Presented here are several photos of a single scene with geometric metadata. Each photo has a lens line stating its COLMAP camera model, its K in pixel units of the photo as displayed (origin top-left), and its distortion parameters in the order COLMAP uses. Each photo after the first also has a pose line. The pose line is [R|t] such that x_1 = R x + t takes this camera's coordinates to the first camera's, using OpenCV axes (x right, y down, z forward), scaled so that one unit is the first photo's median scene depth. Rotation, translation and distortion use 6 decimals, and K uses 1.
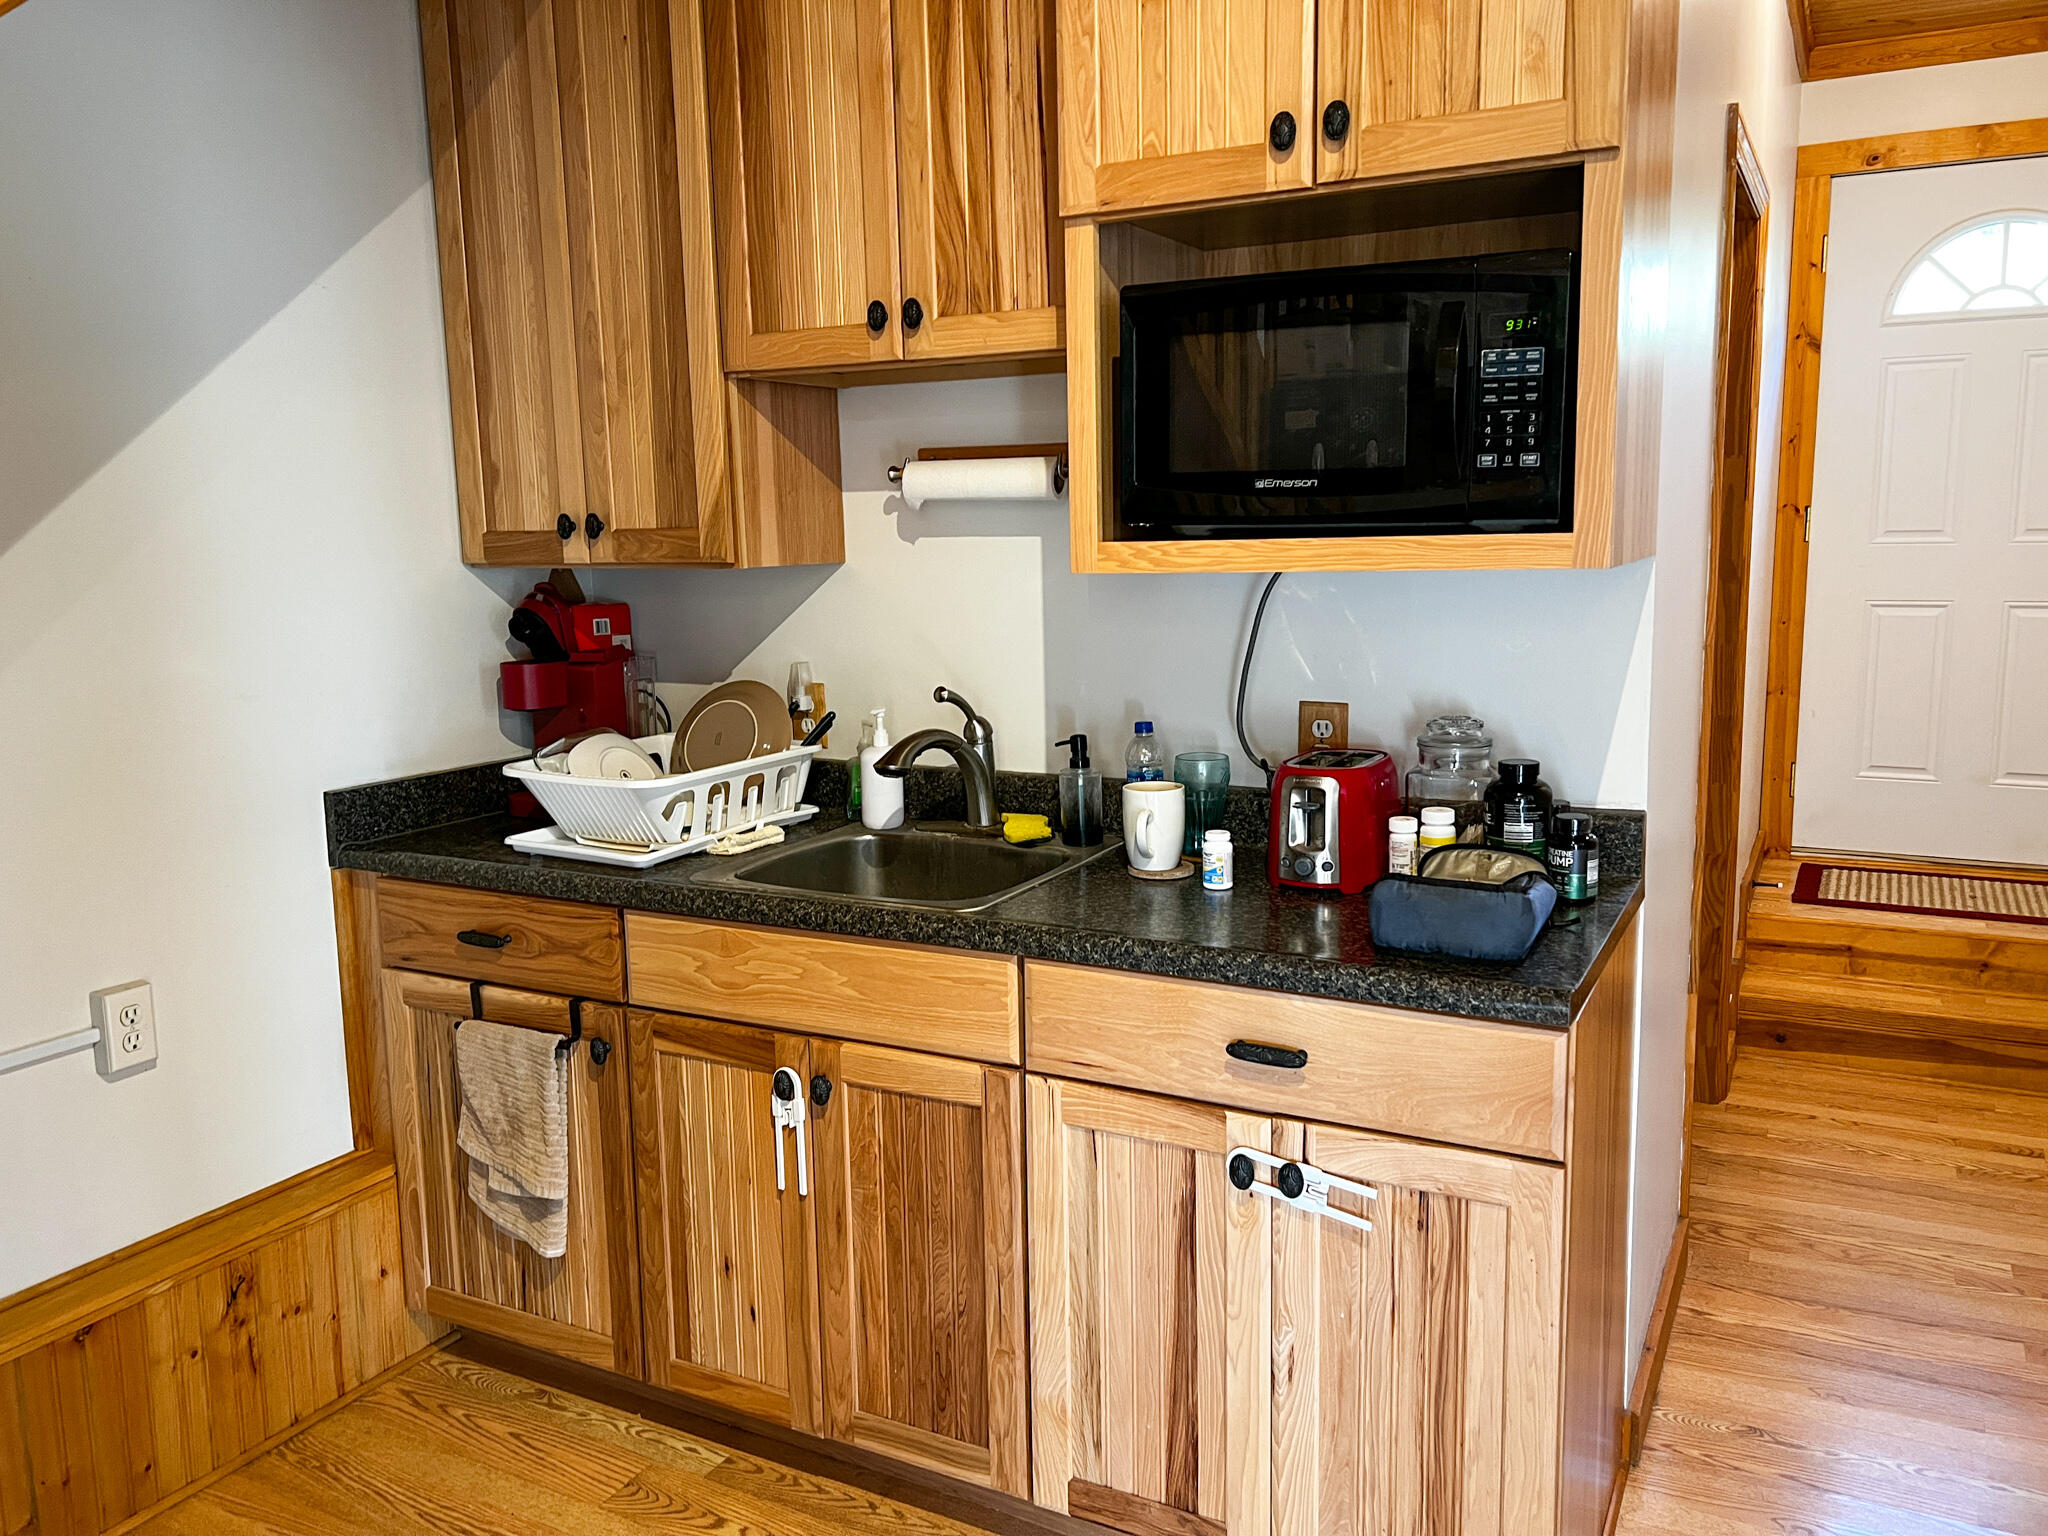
lens RADIAL K [[1539.7, 0, 1025.9], [0, 1539.7, 762.6], [0, 0, 1]] dist [-0.014067, -0.001572]
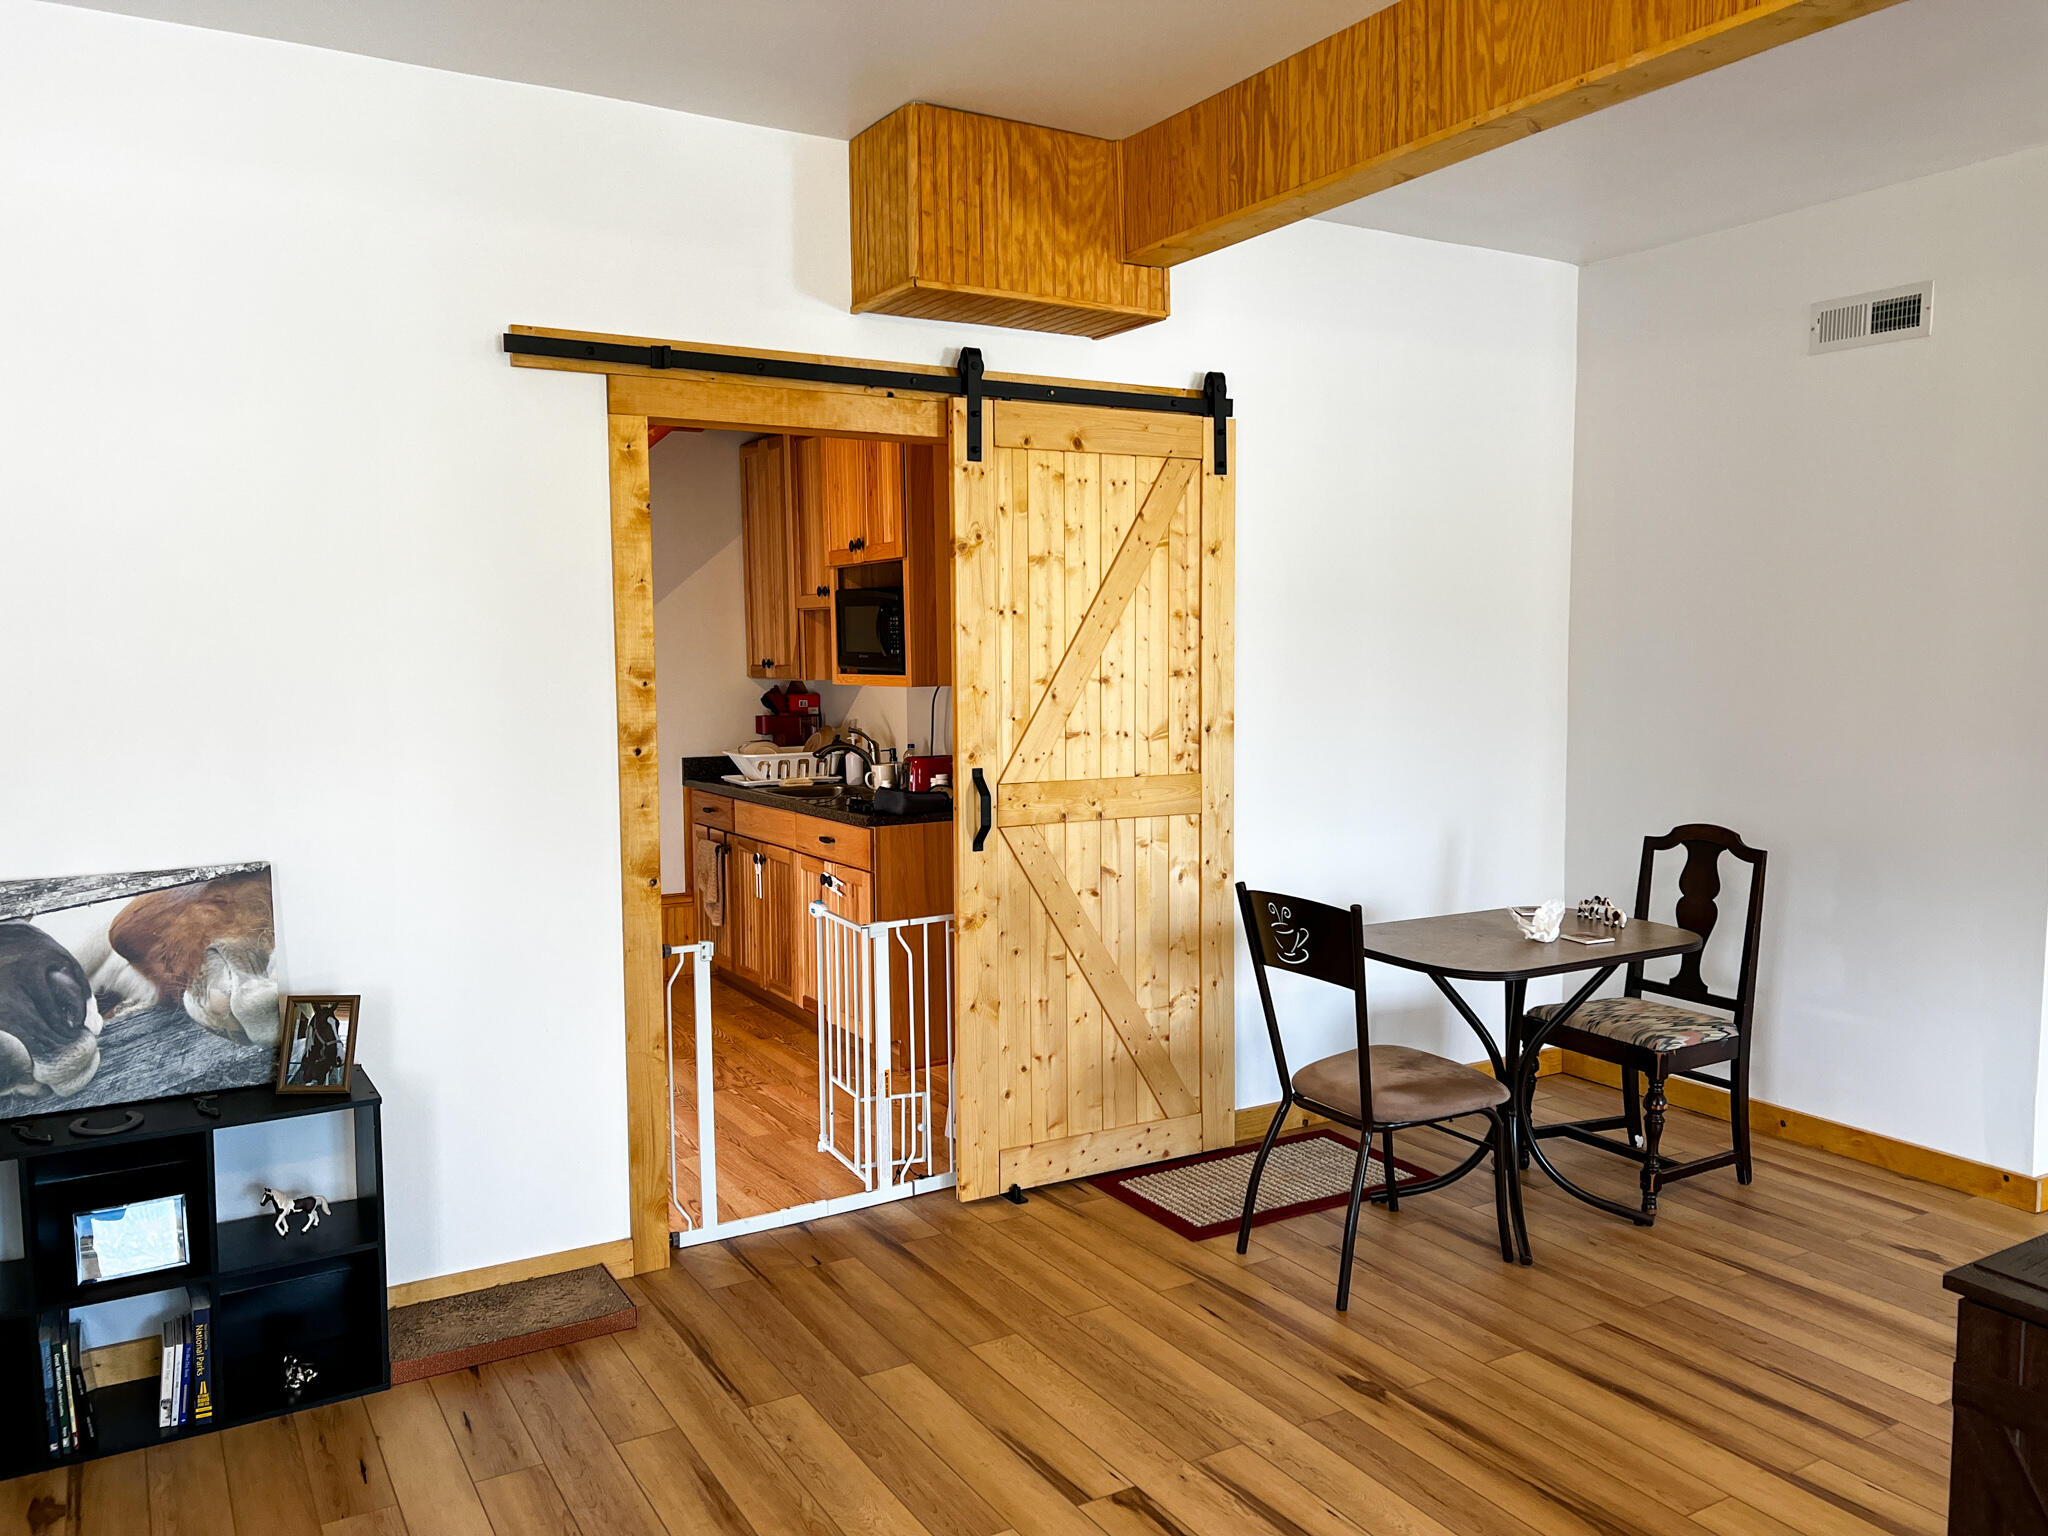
lens RADIAL K [[1539.7, 0, 1021.6], [0, 1539.7, 767.4], [0, 0, 1]] dist [-0.014067, -0.001572]
pose [[0.860839, 0.053030, -0.506107, 1.551338], [-0.083370, 0.995814, -0.037462, 0.094526], [0.502002, 0.074443, 0.861657, -1.126237]]
